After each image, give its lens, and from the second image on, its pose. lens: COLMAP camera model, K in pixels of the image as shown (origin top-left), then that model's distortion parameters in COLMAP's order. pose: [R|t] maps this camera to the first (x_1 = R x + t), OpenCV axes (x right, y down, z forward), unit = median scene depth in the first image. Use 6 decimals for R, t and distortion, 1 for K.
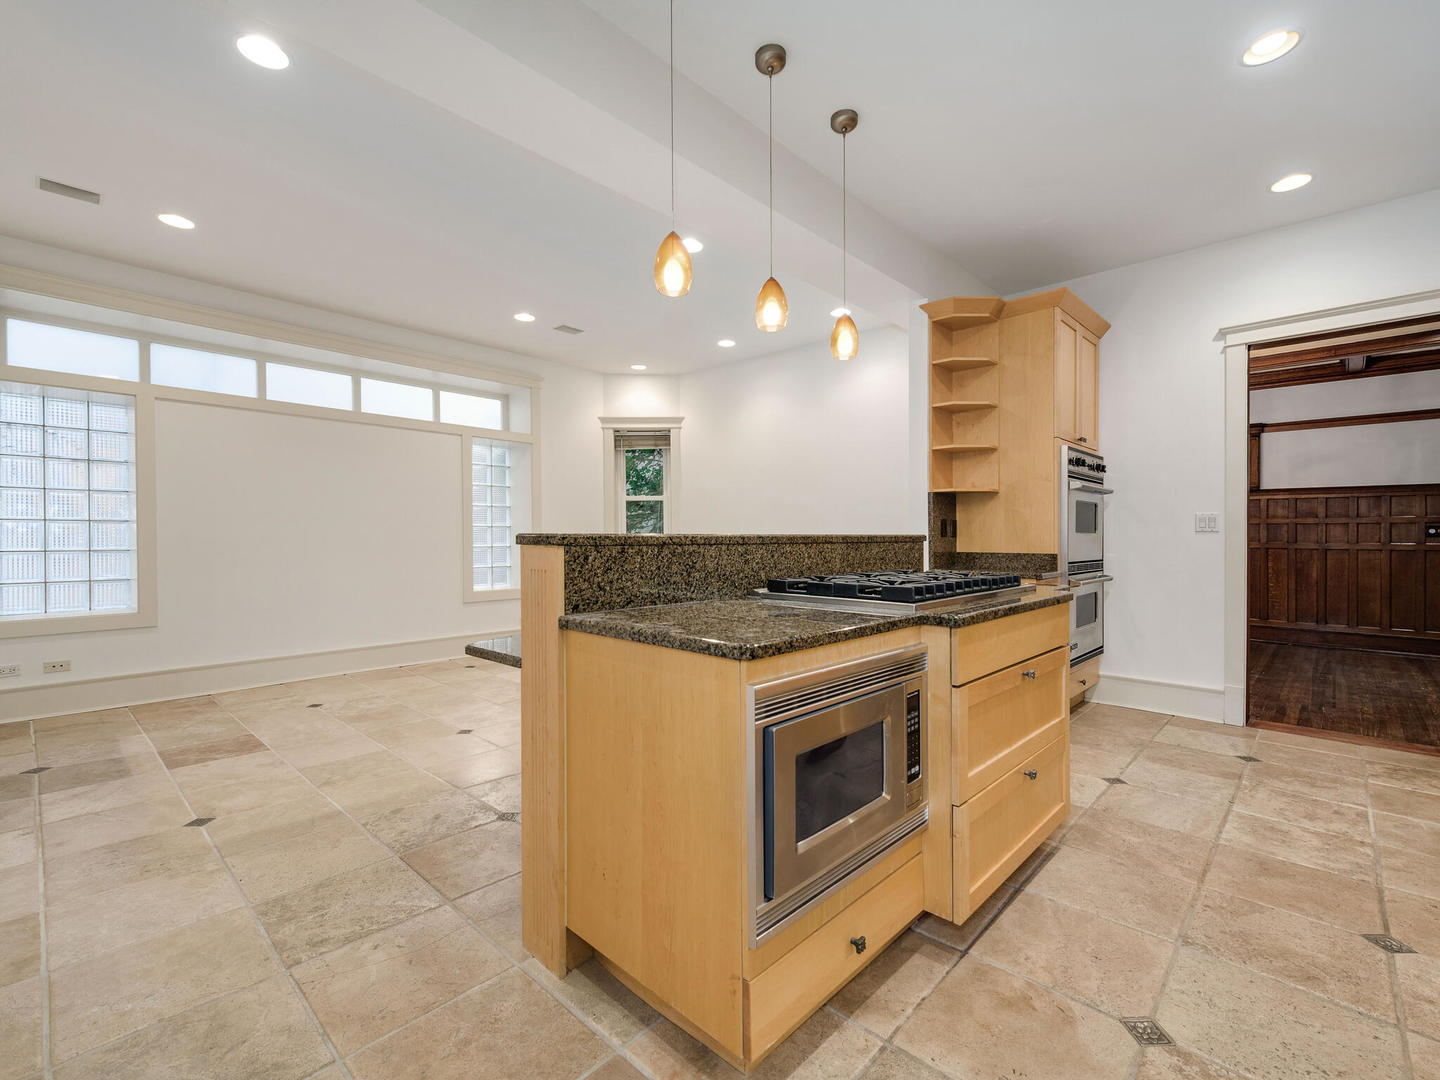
lens RADIAL K [[656.0, 0, 726.9], [0, 656.0, 547.8], [0, 0, 1]] dist [0.009405, 0.000825]
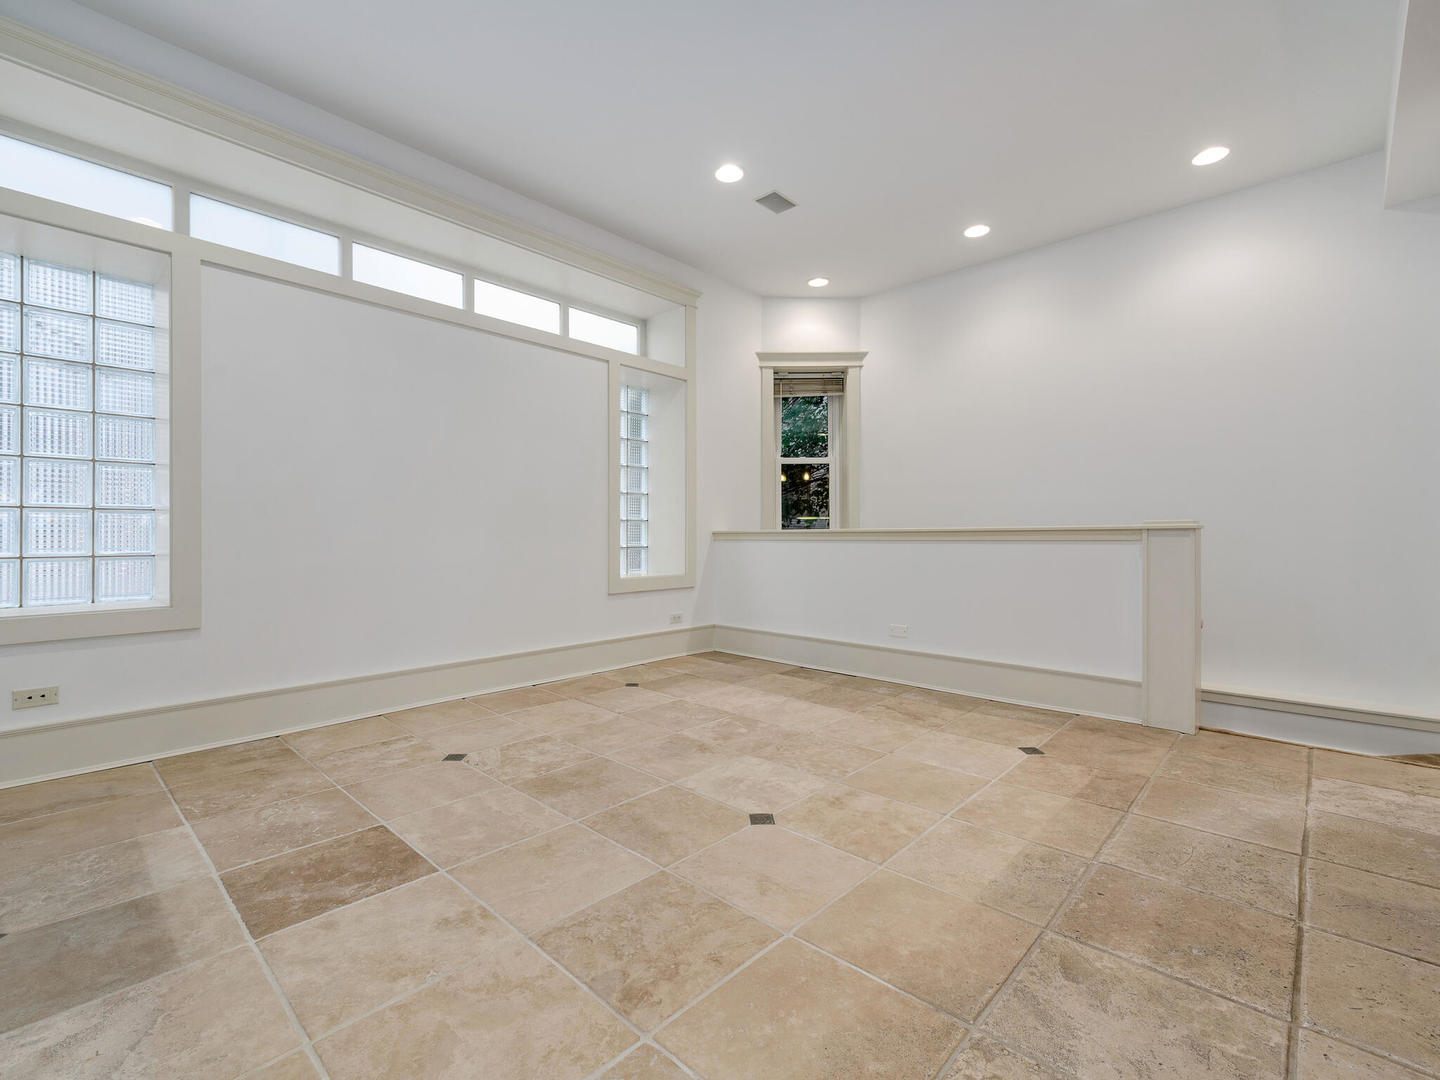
lens RADIAL K [[656.0, 0, 727.6], [0, 656.0, 534.0], [0, 0, 1]] dist [0.009405, 0.000825]
pose [[0.999988, -0.003883, -0.003055, -0.365151], [0.003824, 0.999813, -0.018937, 0.043668], [0.003128, 0.018925, 0.999816, 0.380518]]
